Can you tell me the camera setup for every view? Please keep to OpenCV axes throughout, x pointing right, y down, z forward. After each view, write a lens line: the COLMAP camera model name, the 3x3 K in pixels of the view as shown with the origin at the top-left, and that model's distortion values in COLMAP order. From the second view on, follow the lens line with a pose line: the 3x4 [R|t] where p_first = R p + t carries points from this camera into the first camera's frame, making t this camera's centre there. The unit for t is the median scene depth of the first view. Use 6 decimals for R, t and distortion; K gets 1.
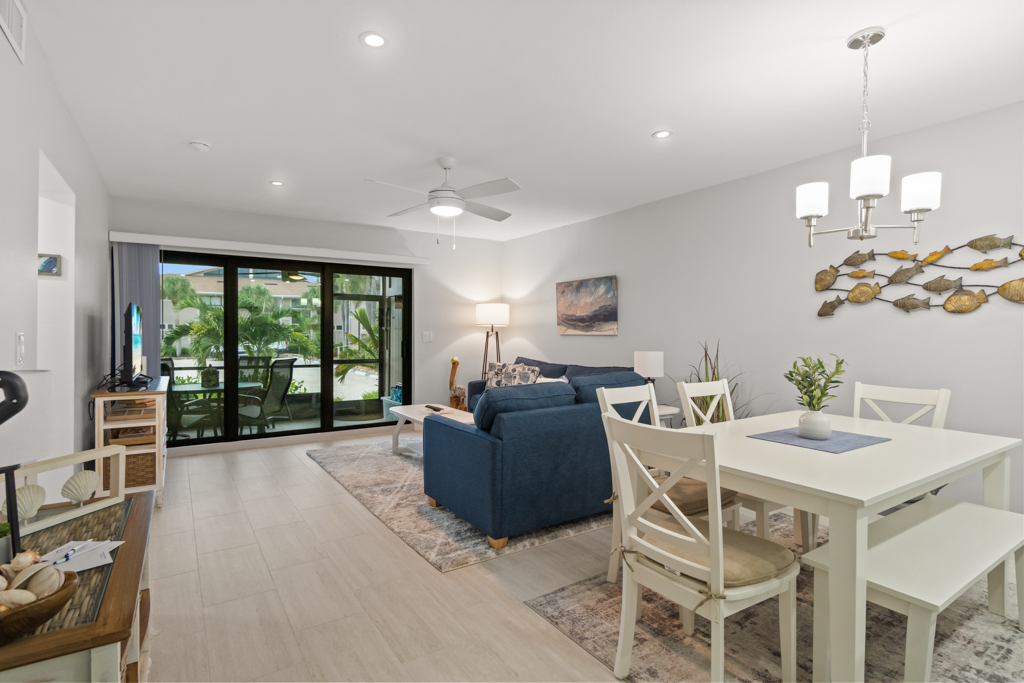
lens RADIAL K [[492.3, 0, 492.0], [0, 492.3, 336.4], [0, 0, 1]] dist [0.000616, 0.000312]
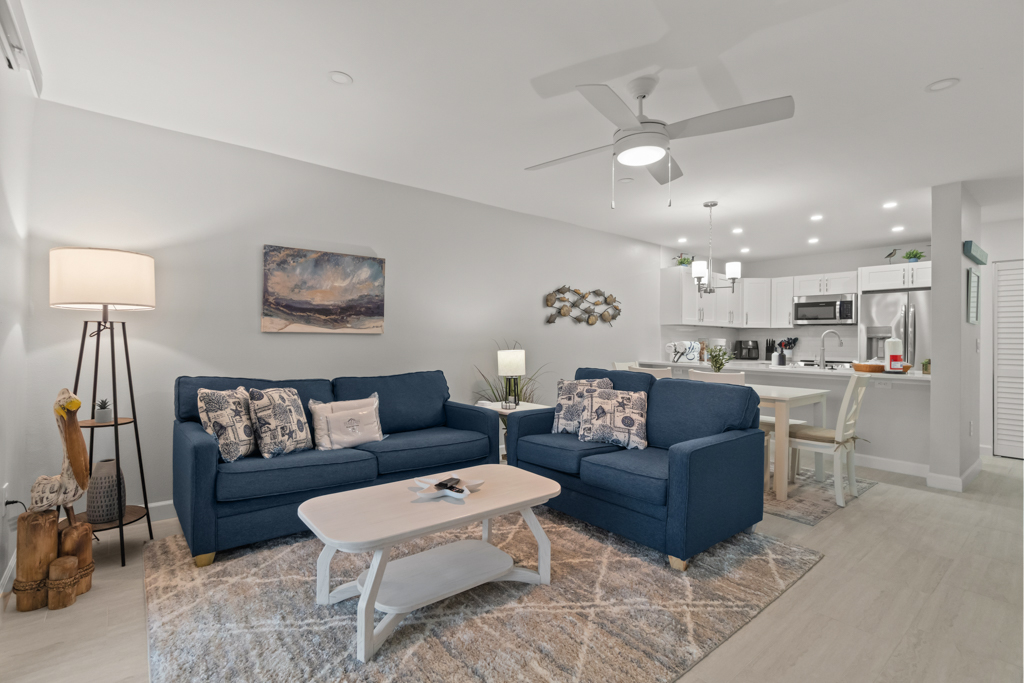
lens RADIAL K [[466.1, 0, 487.4], [0, 466.1, 336.1], [0, 0, 1]] dist [0.002313, 0.000214]
pose [[-0.091070, 0.001825, 0.995843, -0.481756], [-0.003789, 0.999990, -0.002179, 0.001823], [-0.995837, -0.003971, -0.091062, 0.836802]]
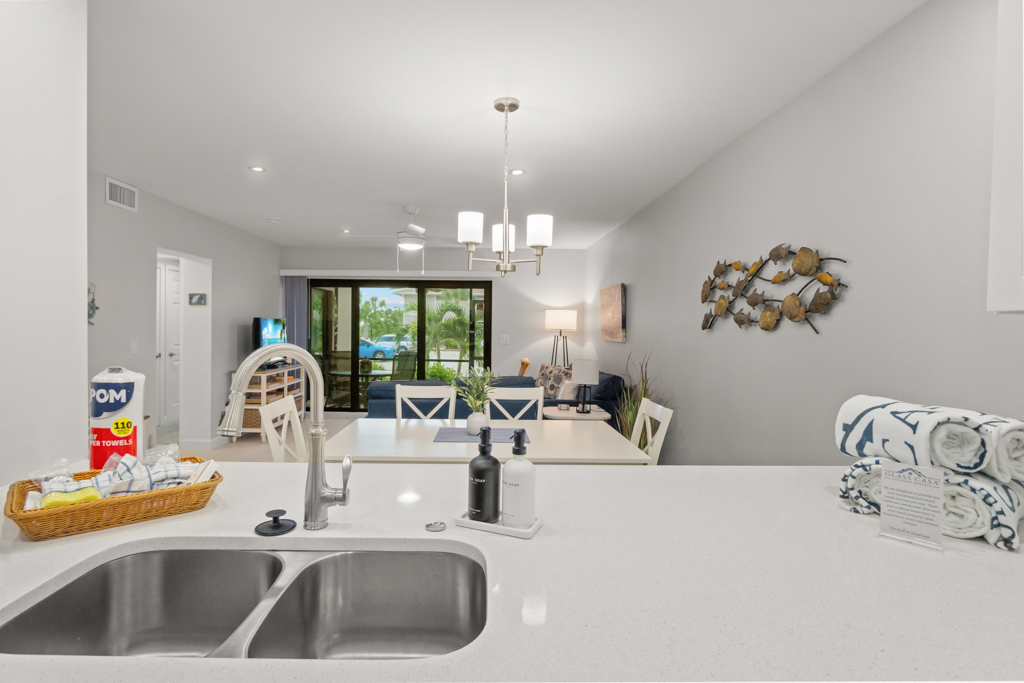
lens RADIAL K [[510.3, 0, 494.8], [0, 510.3, 329.2], [0, 0, 1]] dist [-0.023013, 0.013271]
pose [[0.857869, 0.009373, -0.513783, 0.522686], [-0.013077, 0.999908, -0.003593, -0.020941], [0.513702, 0.009801, 0.857913, -0.030081]]
